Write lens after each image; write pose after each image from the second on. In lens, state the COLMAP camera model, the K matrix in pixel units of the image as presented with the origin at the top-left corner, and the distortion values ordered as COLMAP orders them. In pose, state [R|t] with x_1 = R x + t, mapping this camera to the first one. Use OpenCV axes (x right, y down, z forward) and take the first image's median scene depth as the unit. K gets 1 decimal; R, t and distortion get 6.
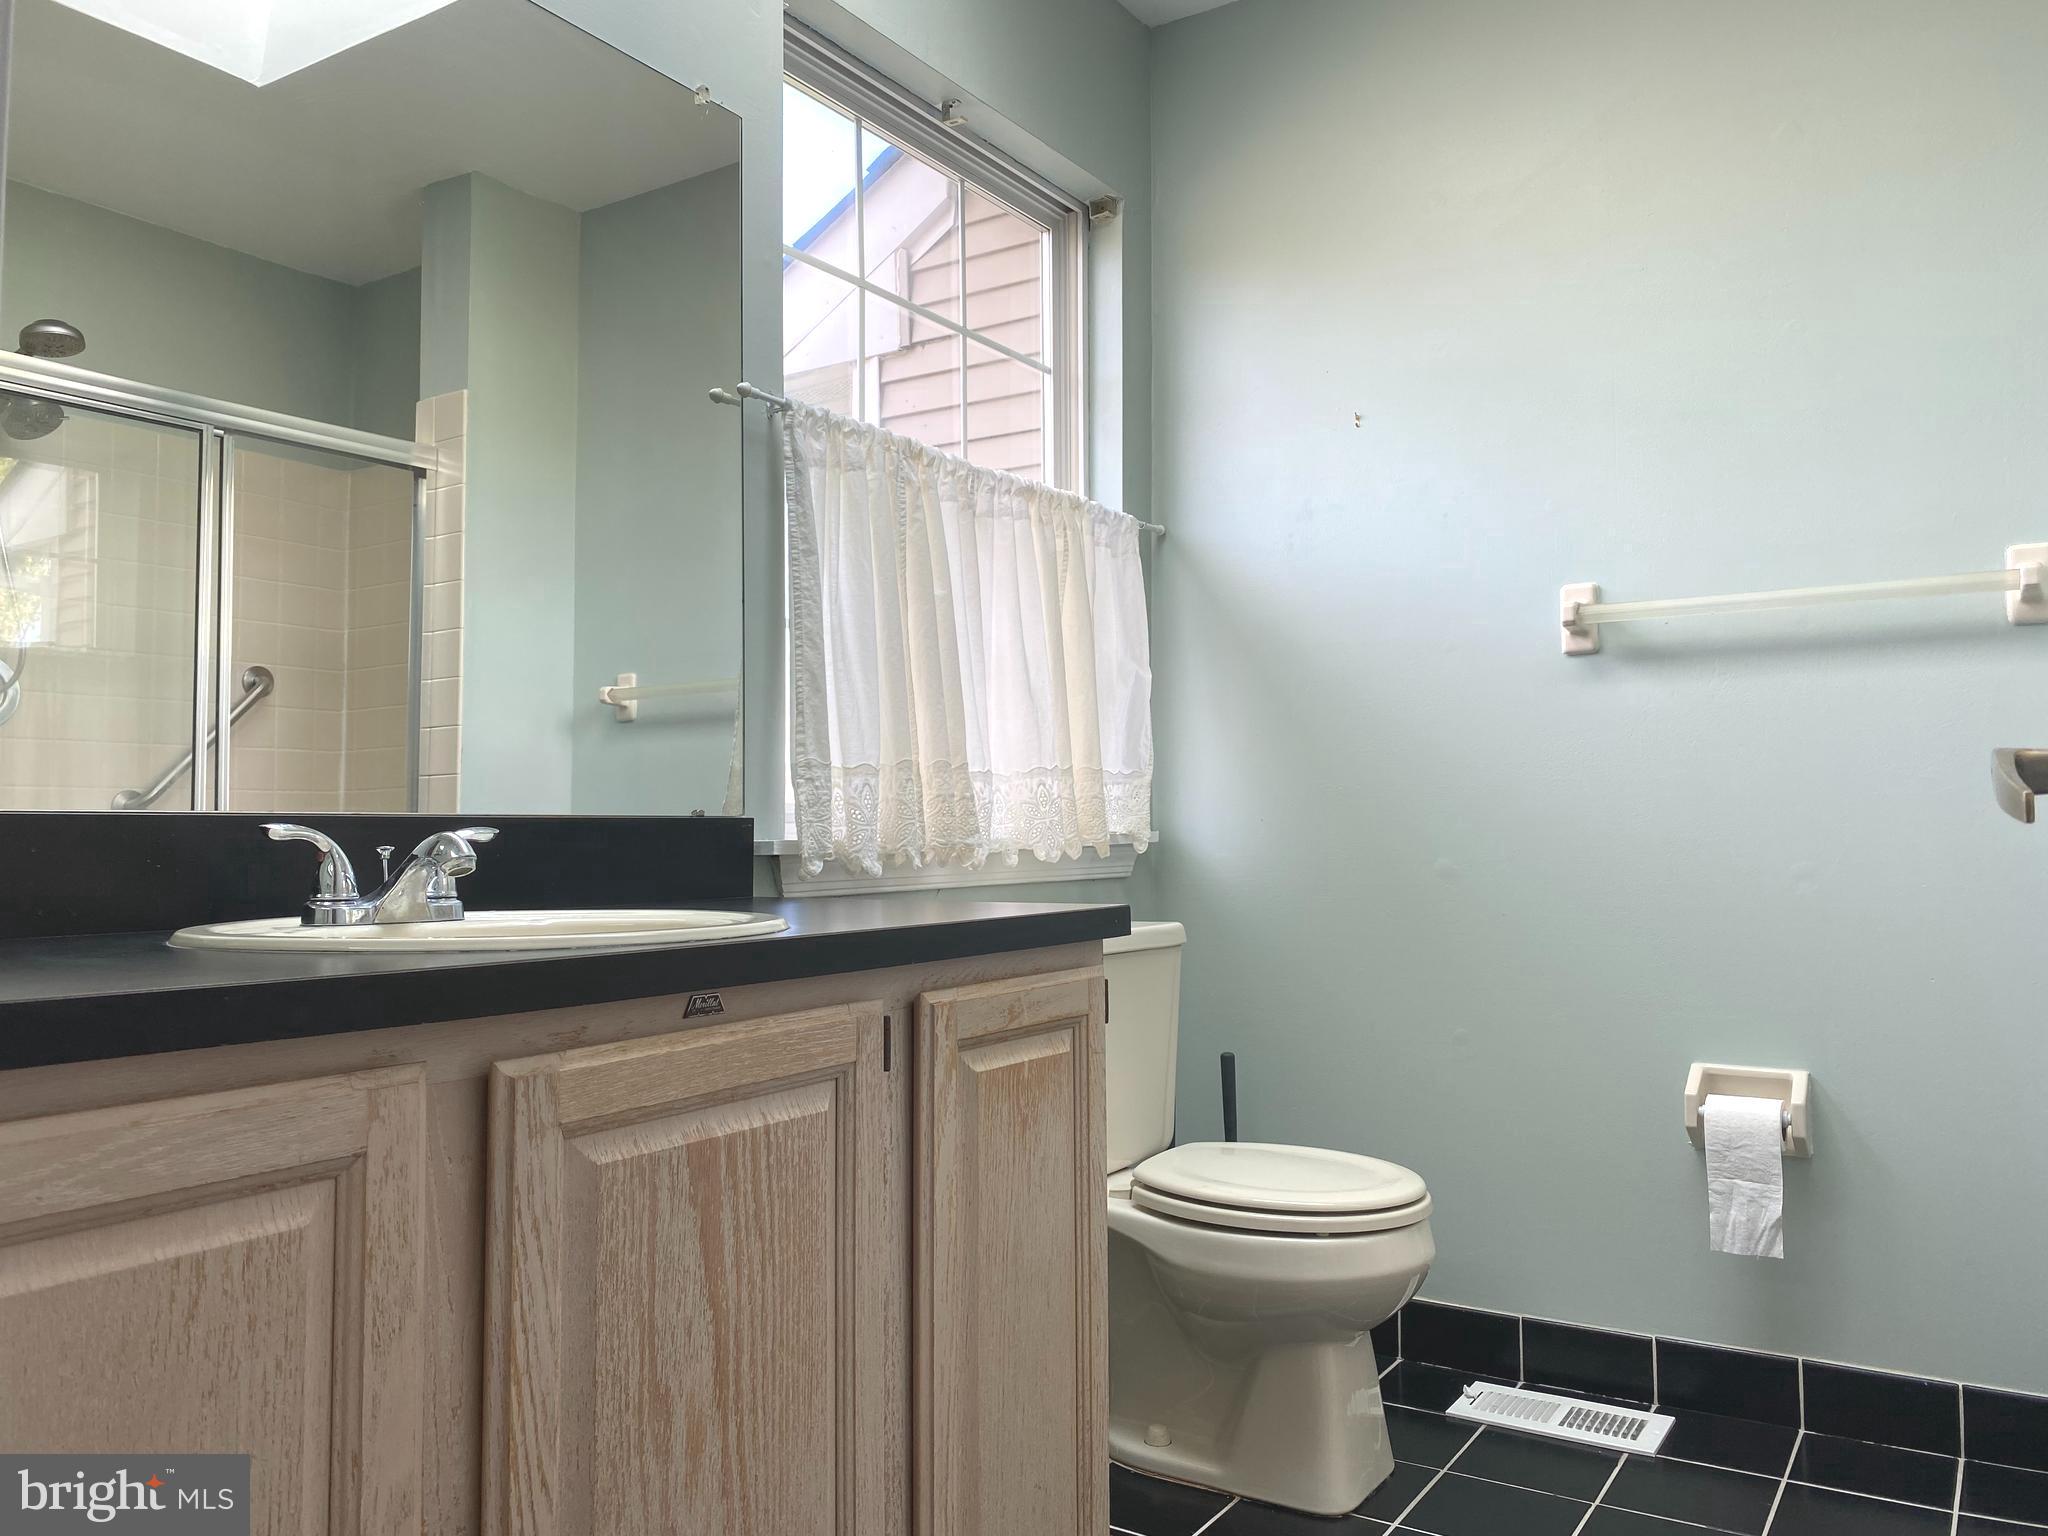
lens RADIAL K [[1565.7, 0, 1022.5], [0, 1565.7, 764.9], [0, 0, 1]] dist [-0.004119, 0.000312]
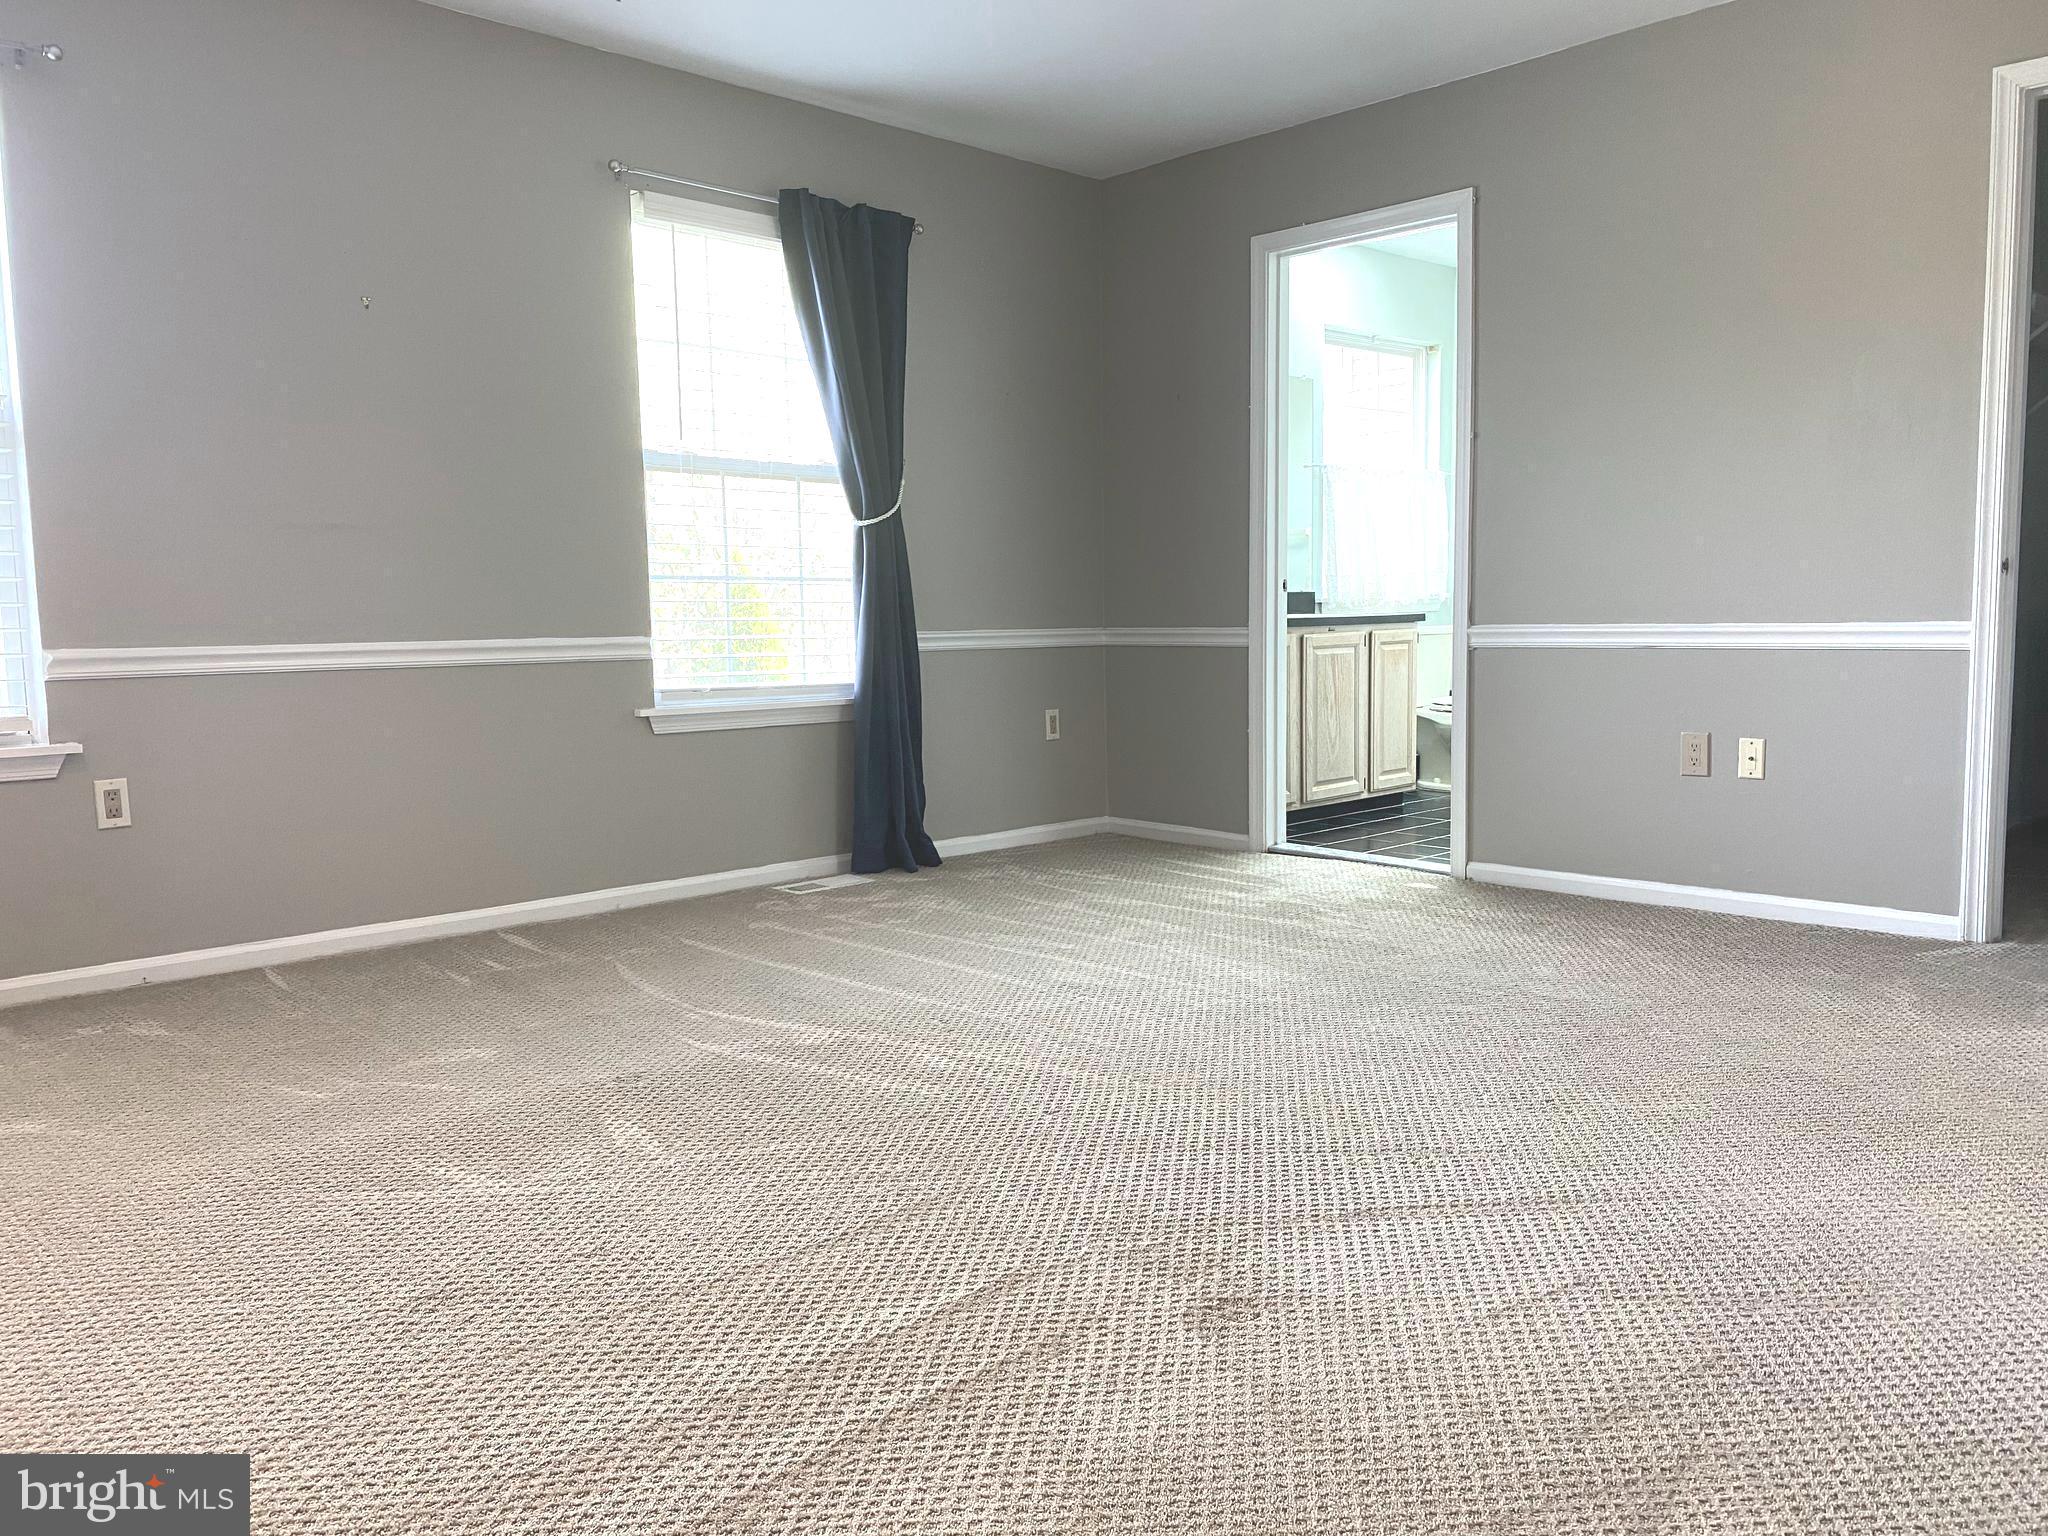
lens RADIAL K [[1565.7, 0, 1026.0], [0, 1565.7, 770.9], [0, 0, 1]] dist [-0.004119, 0.000312]
pose [[0.971107, 0.008989, -0.238474, 0.048739], [0.026567, 0.989007, 0.145461, -0.144936], [0.237160, -0.147594, 0.960193, -3.837520]]
